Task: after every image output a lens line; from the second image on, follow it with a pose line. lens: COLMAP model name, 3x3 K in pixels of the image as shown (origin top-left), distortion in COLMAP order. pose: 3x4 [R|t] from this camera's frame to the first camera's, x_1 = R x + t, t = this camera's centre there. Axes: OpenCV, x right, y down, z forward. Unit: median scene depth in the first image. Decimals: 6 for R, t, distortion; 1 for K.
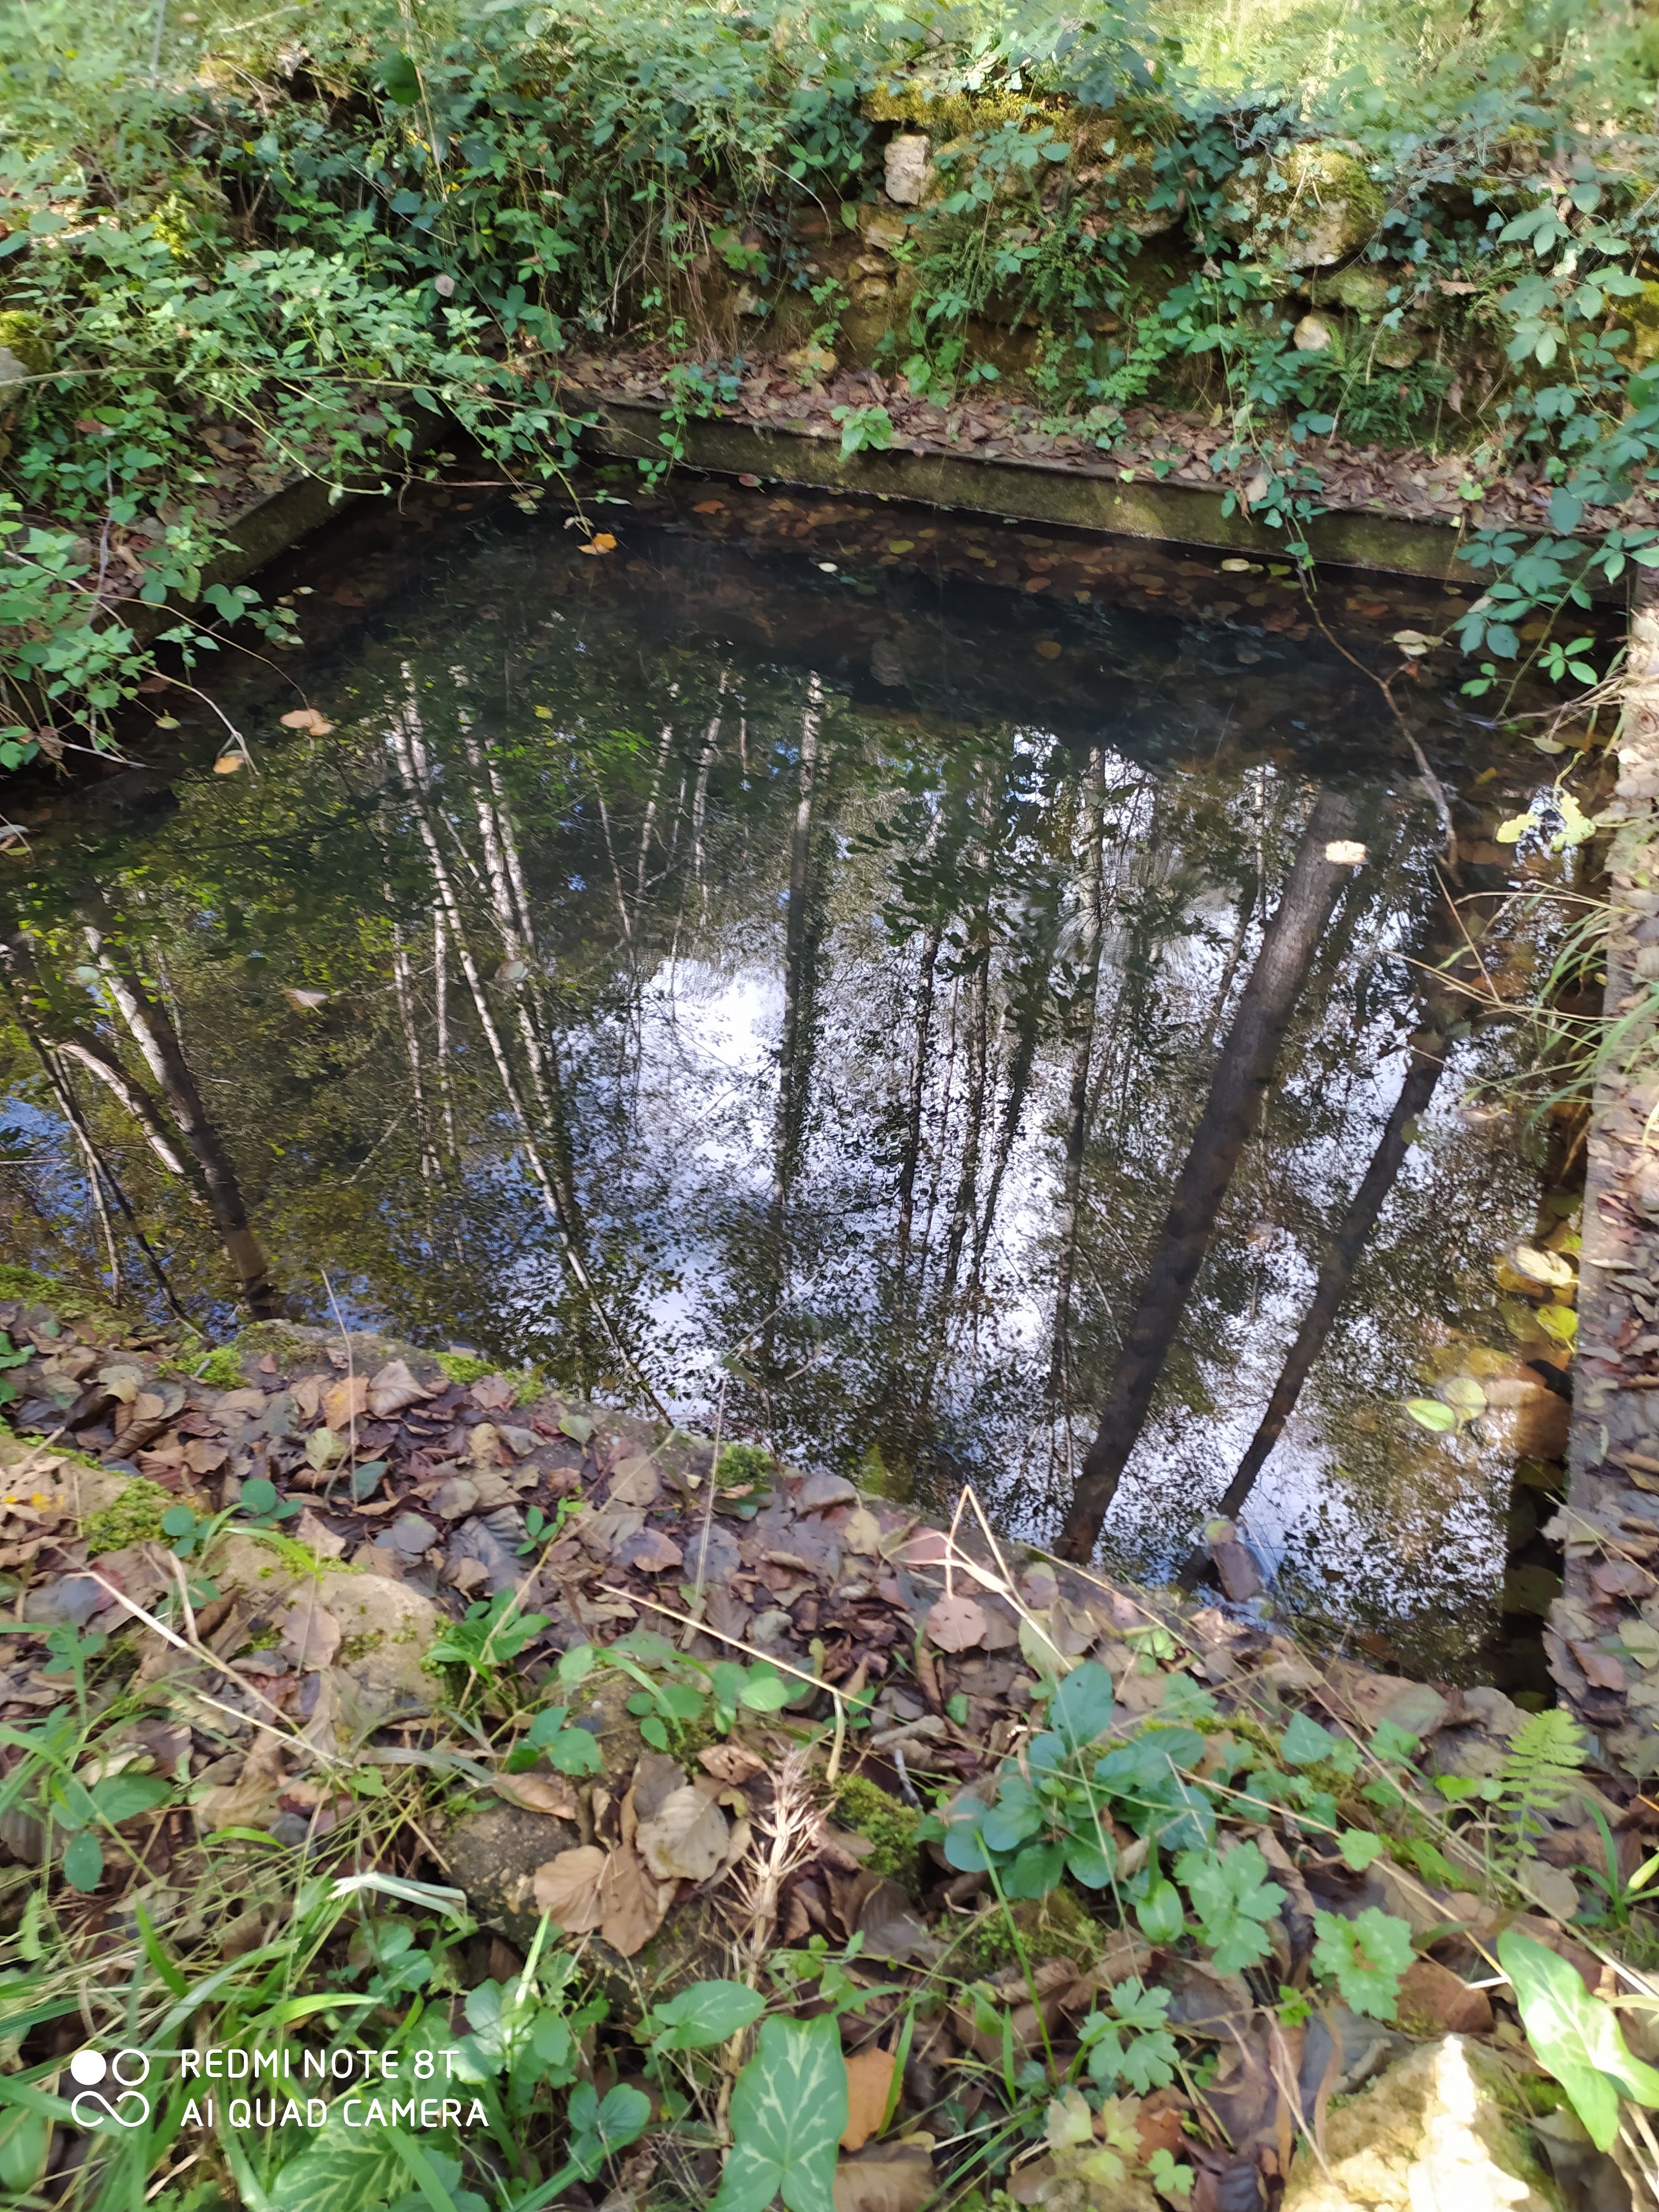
lens RADIAL K [[1714.8, 0, 815.3], [0, 1714.8, 1136.5], [0, 0, 1]] dist [0.123754, -0.117262]
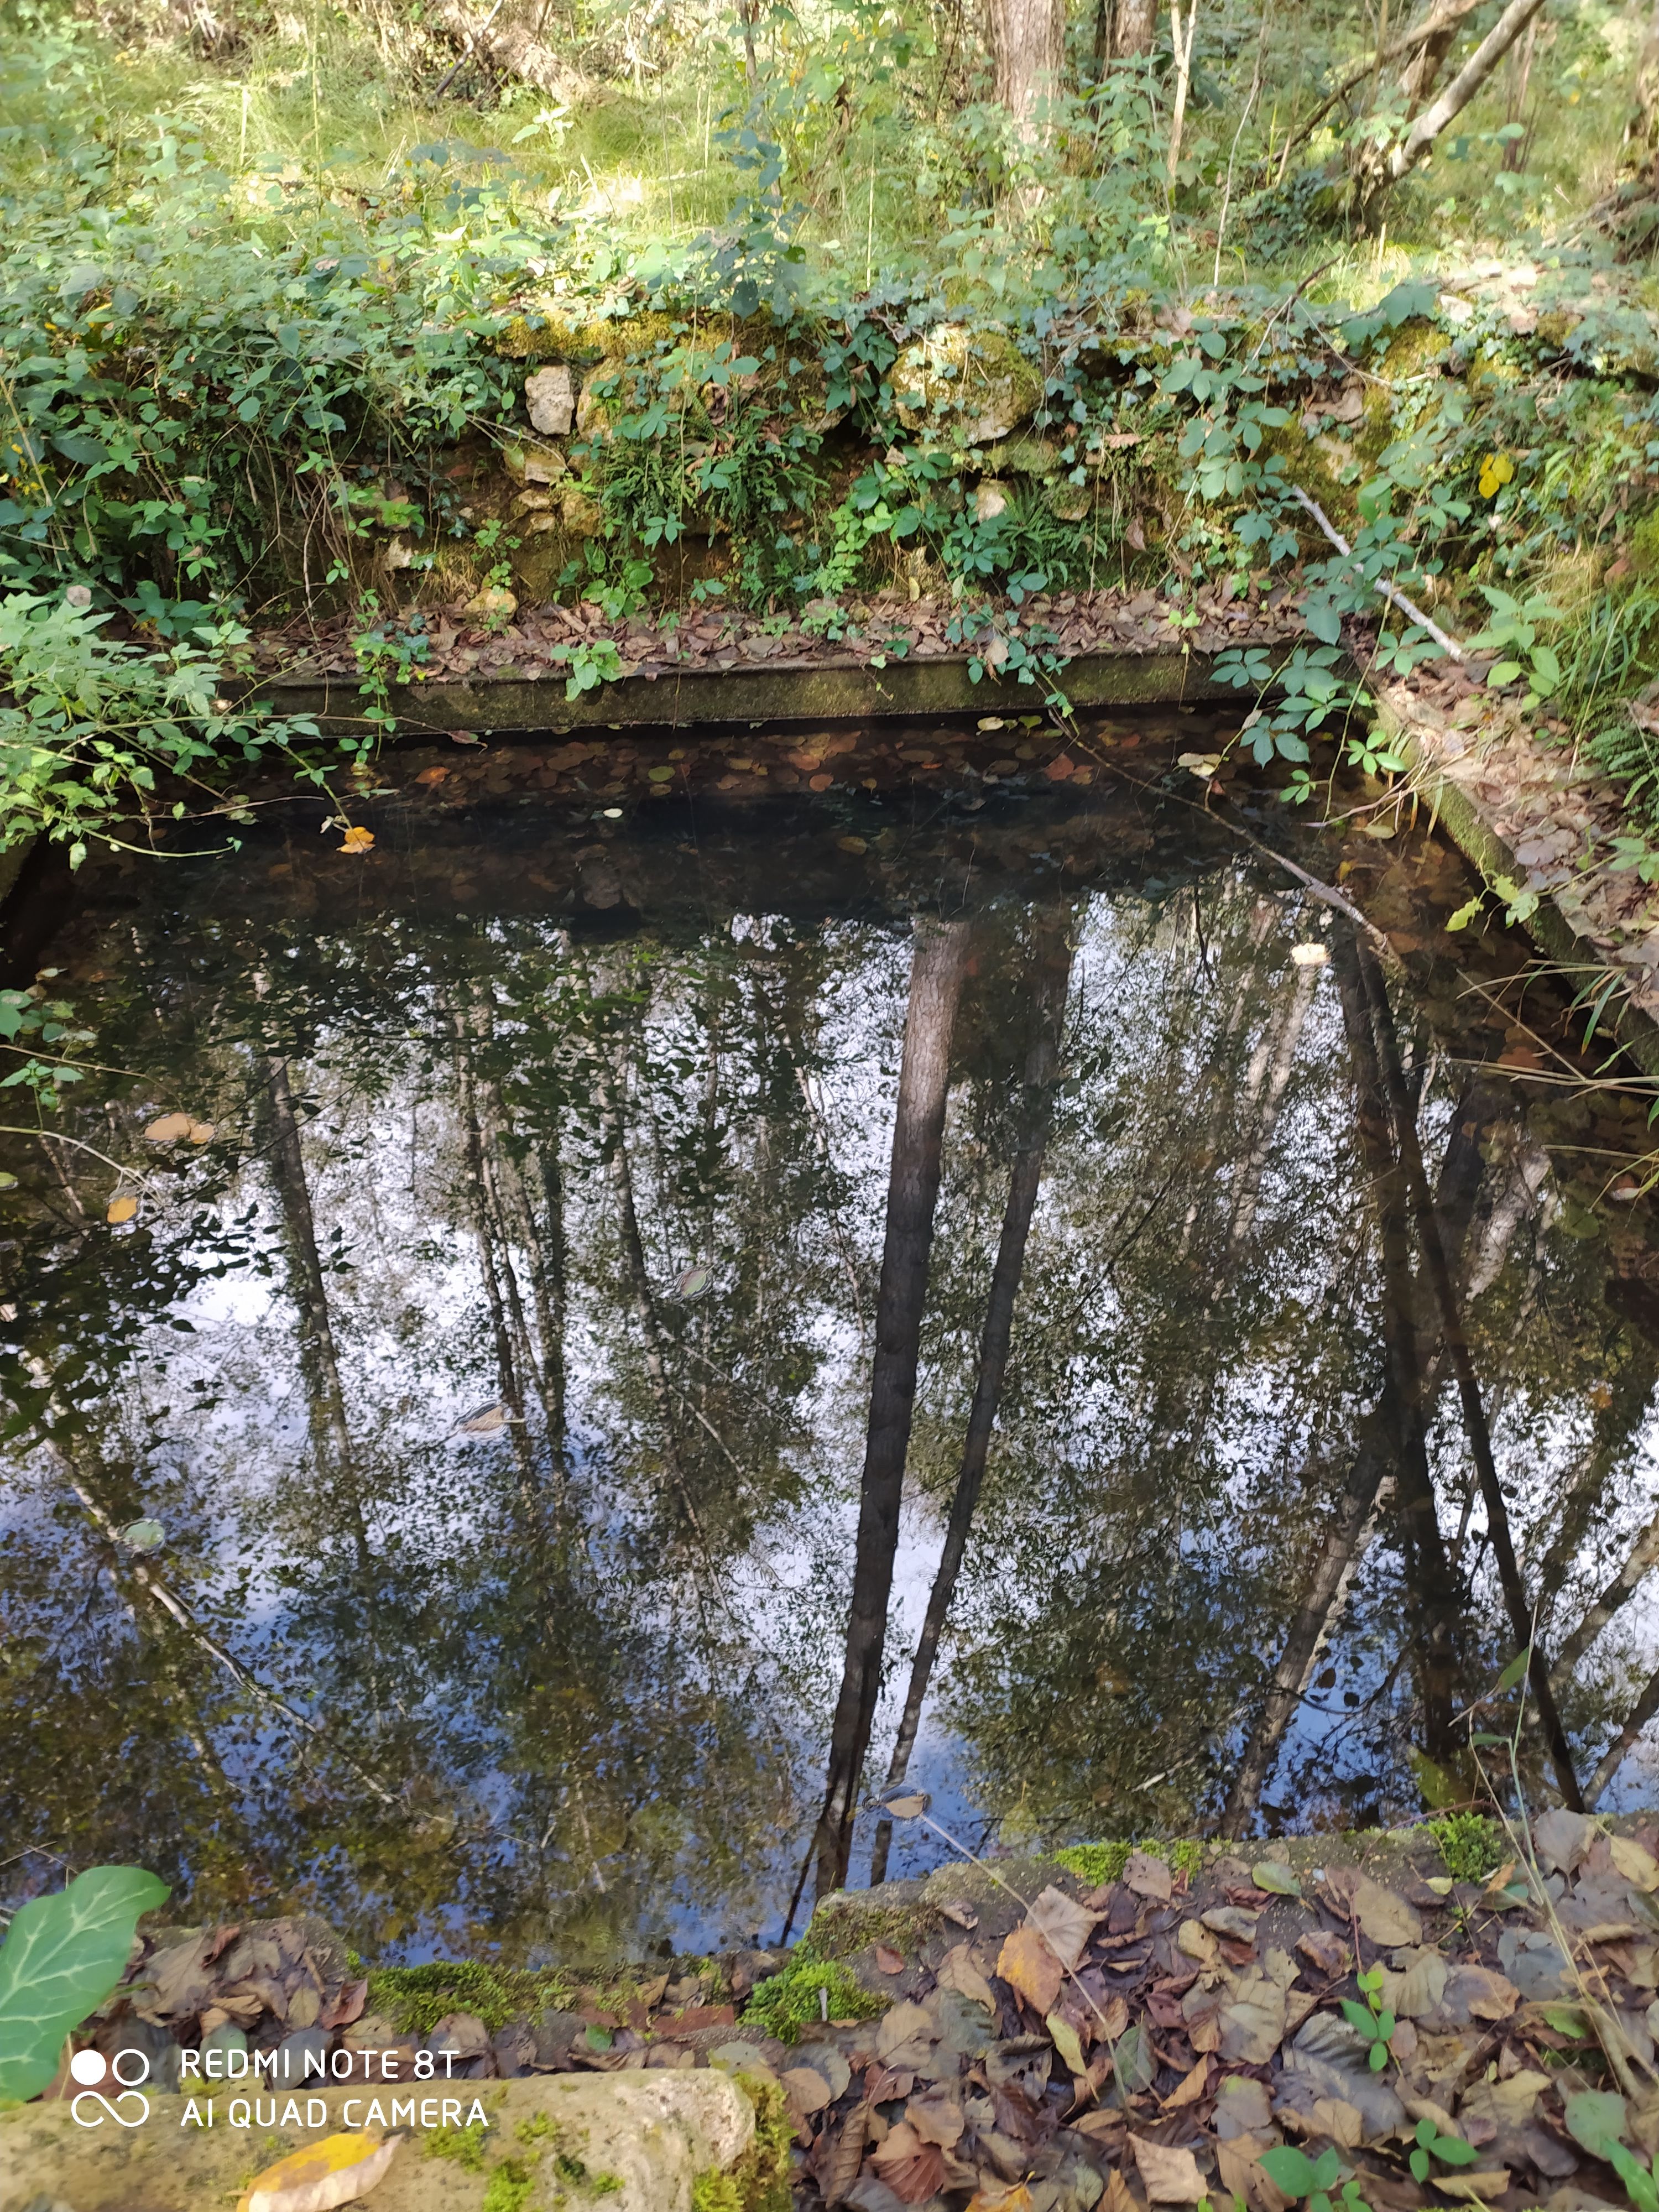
lens RADIAL K [[1714.8, 0, 815.3], [0, 1714.8, 1136.5], [0, 0, 1]] dist [0.123754, -0.117262]
pose [[0.900240, -0.277086, 0.335845, -0.259323], [0.300937, 0.953433, -0.020047, -0.110718], [-0.314651, 0.119116, 0.941704, 0.112697]]
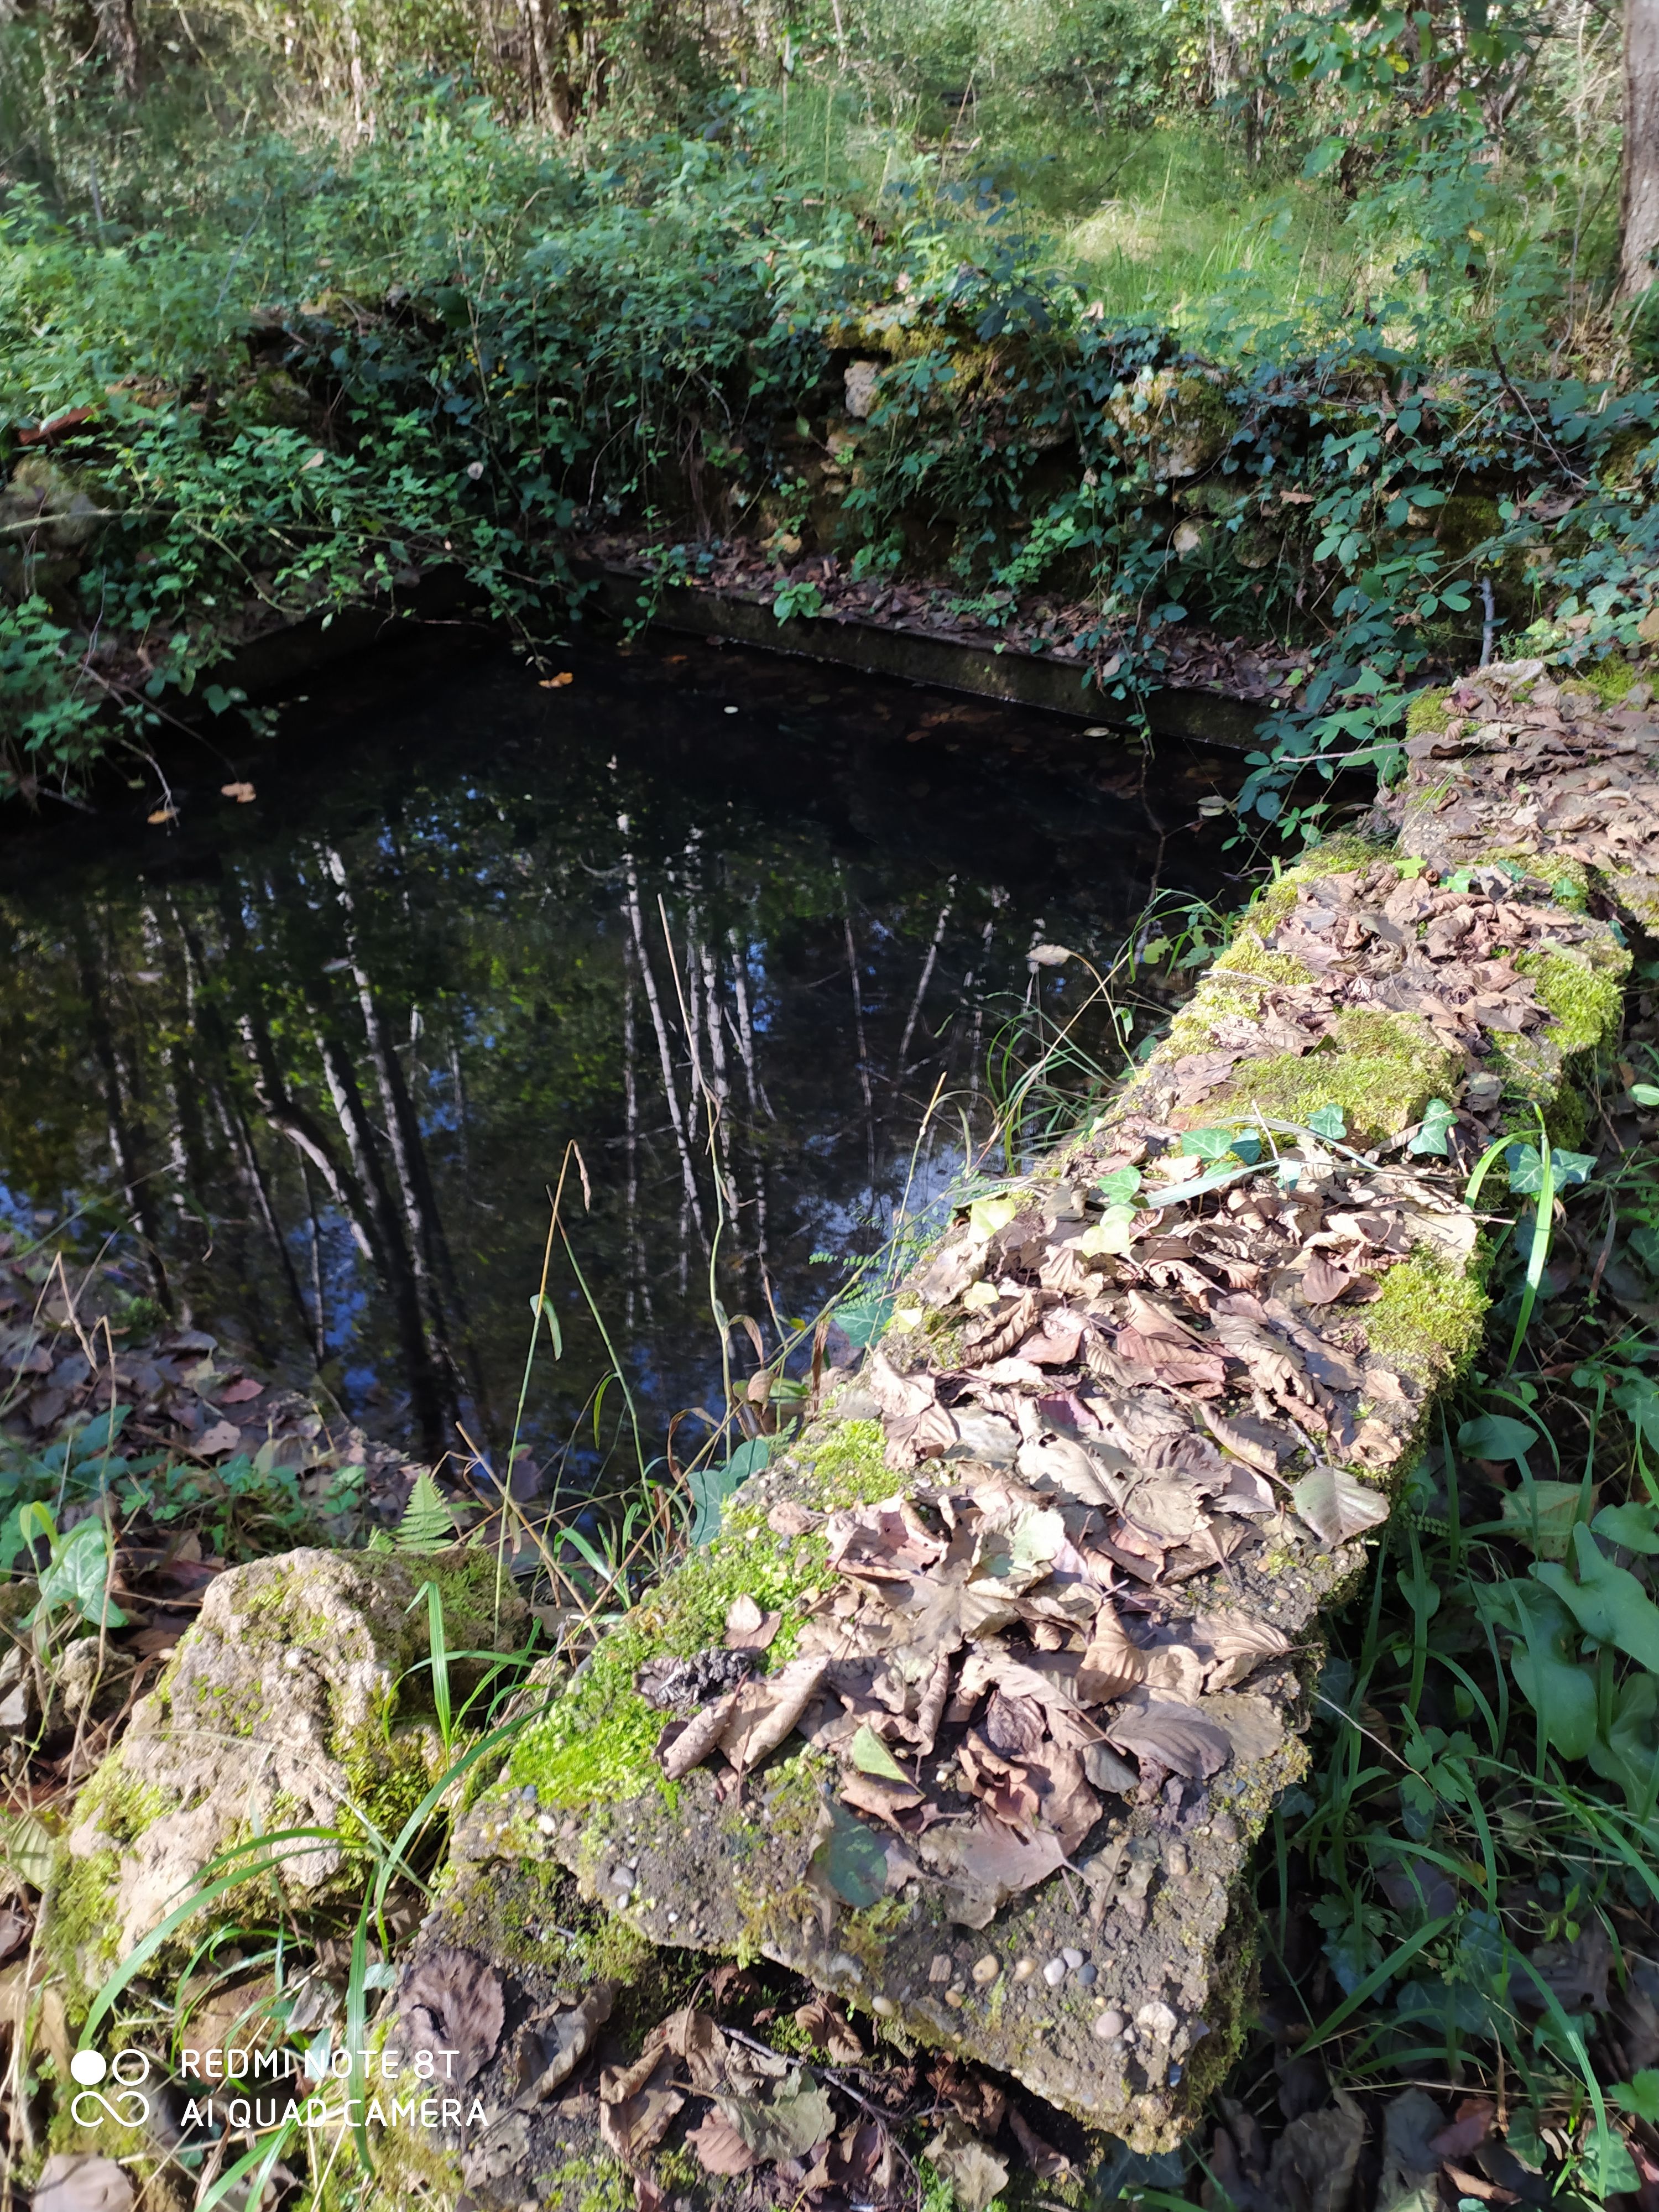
lens RADIAL K [[1756.3, 0, 791.2], [0, 1756.3, 1113.7], [0, 0, 1]] dist [0.106341, 0.001315]
pose [[0.968665, 0.111680, -0.221847, 0.333816], [-0.140485, 0.982957, -0.118577, 0.067222], [0.204823, 0.146027, 0.967845, -0.081137]]
